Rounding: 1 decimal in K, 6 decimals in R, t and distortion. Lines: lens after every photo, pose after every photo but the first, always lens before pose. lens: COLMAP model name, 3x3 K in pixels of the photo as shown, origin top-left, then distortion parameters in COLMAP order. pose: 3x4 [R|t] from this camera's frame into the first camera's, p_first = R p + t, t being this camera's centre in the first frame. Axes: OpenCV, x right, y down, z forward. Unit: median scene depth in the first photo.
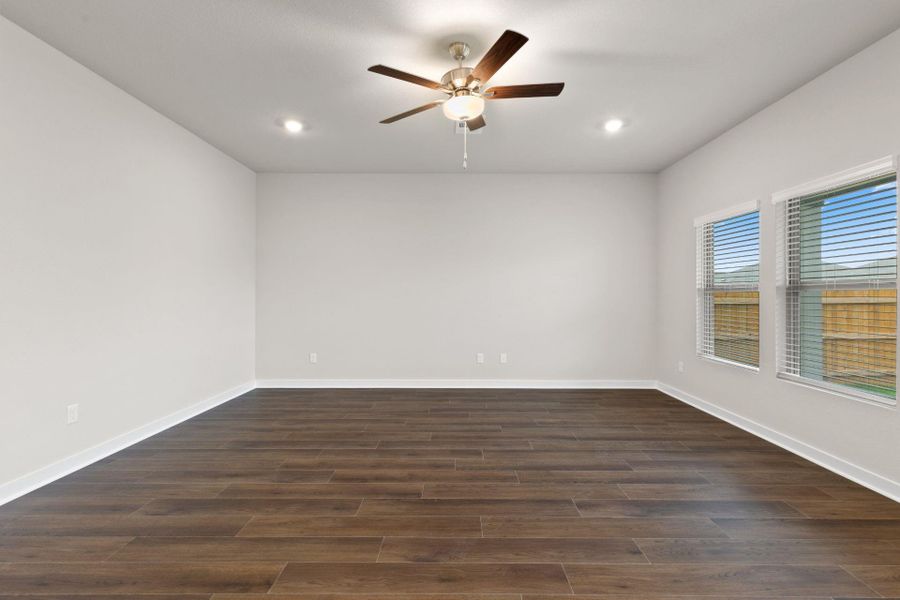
lens RADIAL K [[406.2, 0, 446.3], [0, 406.2, 298.9], [0, 0, 1]] dist [0.002132, 0.000601]
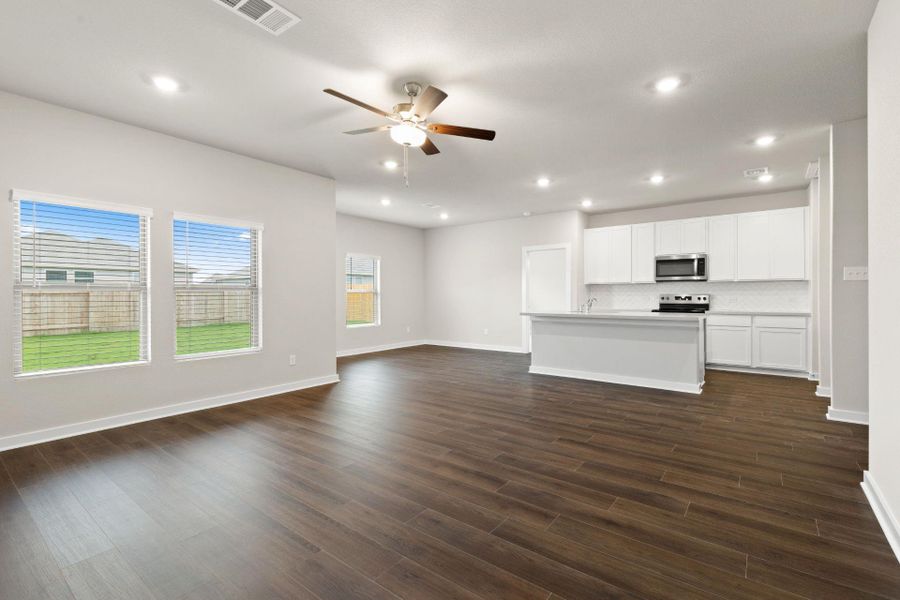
lens RADIAL K [[410.4, 0, 448.7], [0, 410.4, 297.8], [0, 0, 1]] dist [-0.000293, 0.000394]
pose [[-0.801245, -0.004089, 0.598322, -0.712991], [0.006059, 0.999870, 0.014946, -0.017113], [-0.598305, 0.015601, -0.801116, 1.741159]]
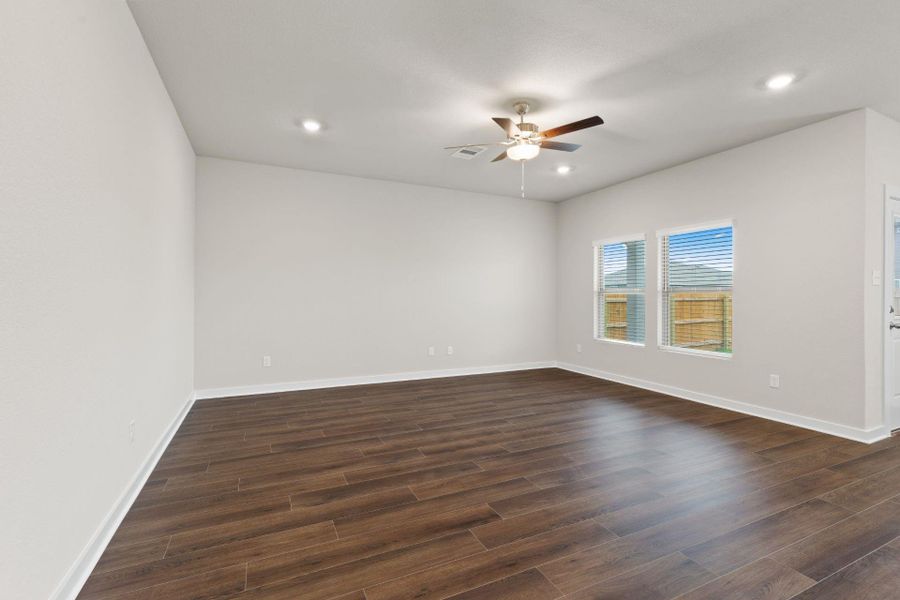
lens RADIAL K [[410.4, 0, 448.7], [0, 410.4, 297.8], [0, 0, 1]] dist [-0.000293, 0.000394]
pose [[0.901137, 0.001027, 0.433534, -0.679542], [-0.000187, 0.999998, -0.001979, 0.000731], [-0.433535, 0.001702, 0.901135, -0.076871]]
